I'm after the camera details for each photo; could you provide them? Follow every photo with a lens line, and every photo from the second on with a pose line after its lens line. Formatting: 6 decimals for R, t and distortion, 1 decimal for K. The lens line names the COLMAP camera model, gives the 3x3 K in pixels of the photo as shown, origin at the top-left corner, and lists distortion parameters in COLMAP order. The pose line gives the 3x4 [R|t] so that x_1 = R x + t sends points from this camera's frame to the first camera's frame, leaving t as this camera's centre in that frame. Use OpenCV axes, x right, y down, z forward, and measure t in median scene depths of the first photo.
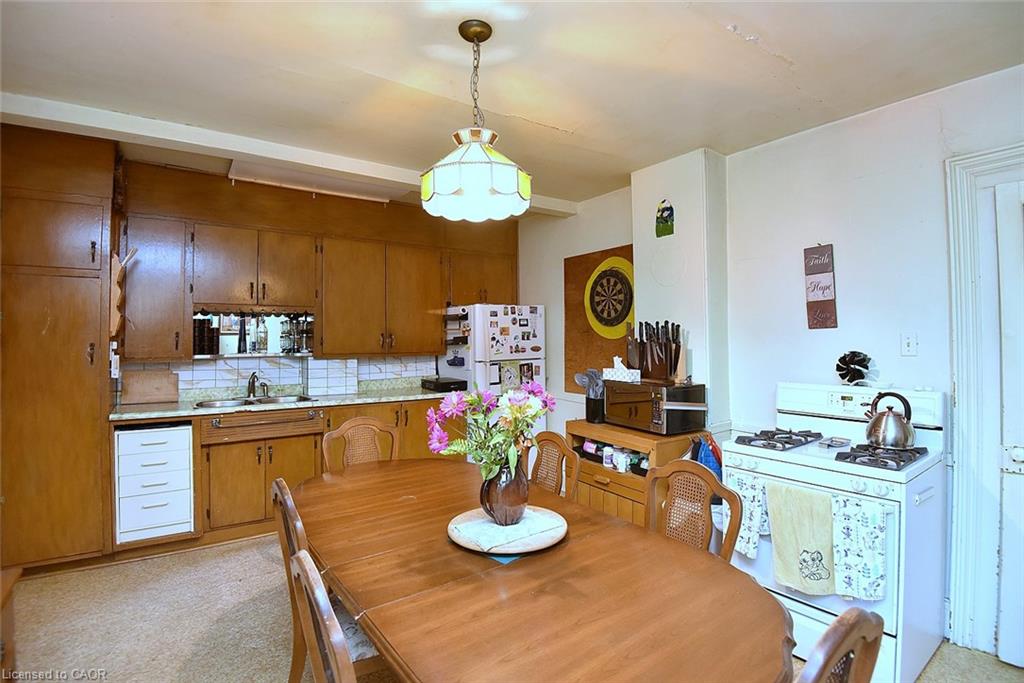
lens RADIAL K [[480.3, 0, 528.7], [0, 480.3, 340.3], [0, 0, 1]] dist [-0.001507, -0.021540]
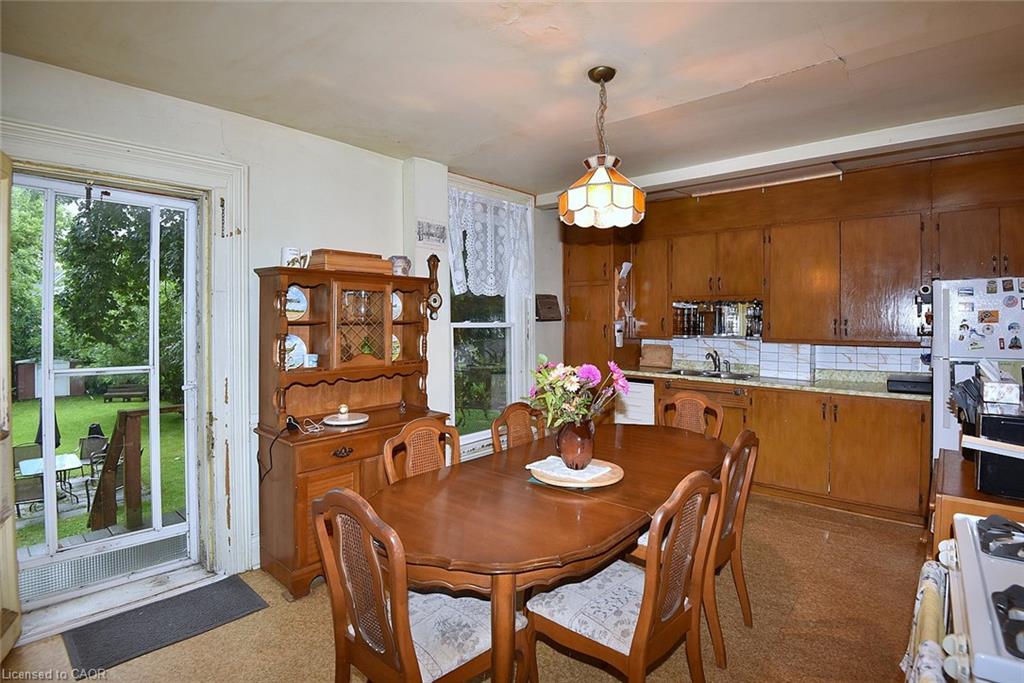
lens RADIAL K [[480.3, 0, 528.7], [0, 480.3, 340.3], [0, 0, 1]] dist [-0.001507, -0.021540]
pose [[0.267347, 0.044539, -0.962570, 0.440449], [-0.011623, 0.999008, 0.042997, -0.006764], [0.963530, -0.000307, 0.267600, 0.201037]]
